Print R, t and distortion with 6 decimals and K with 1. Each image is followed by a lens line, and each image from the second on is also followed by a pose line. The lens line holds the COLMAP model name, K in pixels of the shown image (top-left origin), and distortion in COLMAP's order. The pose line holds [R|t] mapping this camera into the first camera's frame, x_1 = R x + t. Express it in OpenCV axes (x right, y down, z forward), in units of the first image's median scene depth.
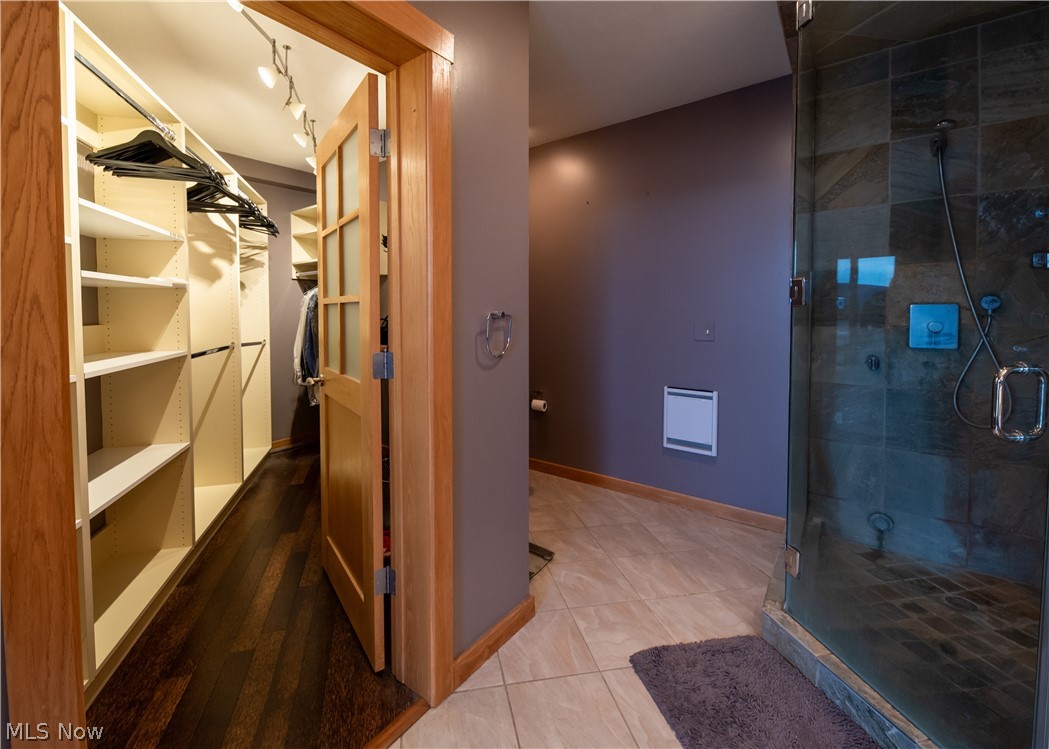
lens RADIAL K [[430.8, 0, 525.7], [0, 430.8, 328.0], [0, 0, 1]] dist [0.012348, -0.008222]
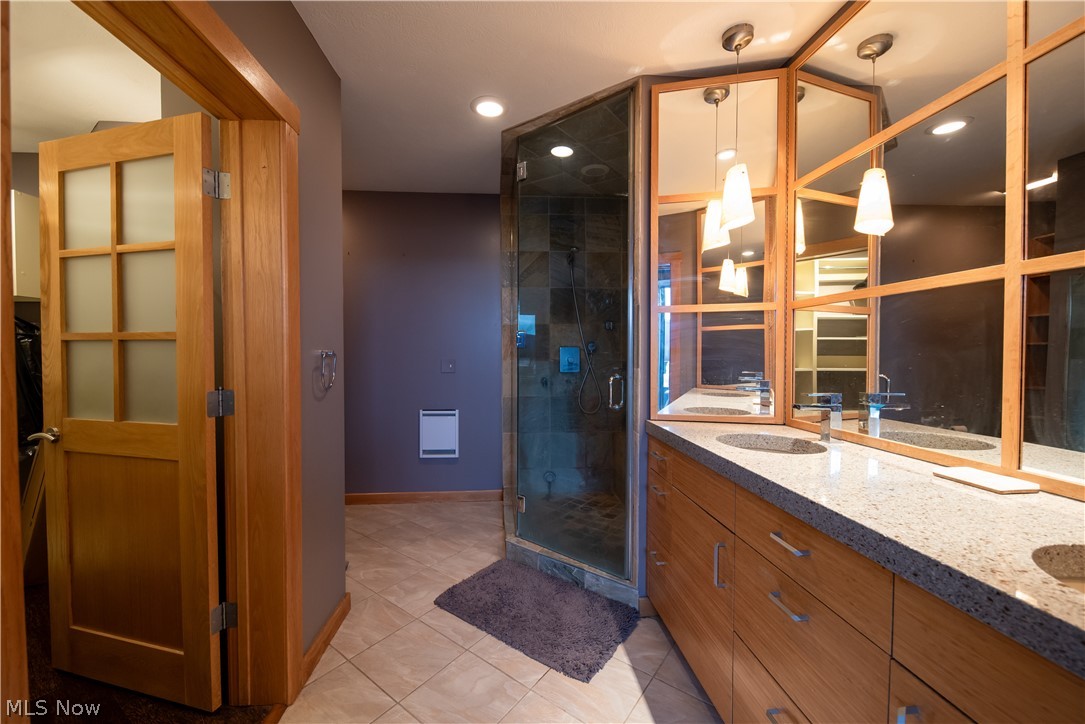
lens RADIAL K [[372.1, 0, 547.6], [0, 372.1, 362.2], [0, 0, 1]] dist [0.000627, -0.000065]
pose [[0.742287, -0.016615, 0.669876, -0.184803], [0.021546, 0.999767, 0.000921, 0.003270], [-0.669736, 0.013749, 0.742472, -0.089790]]
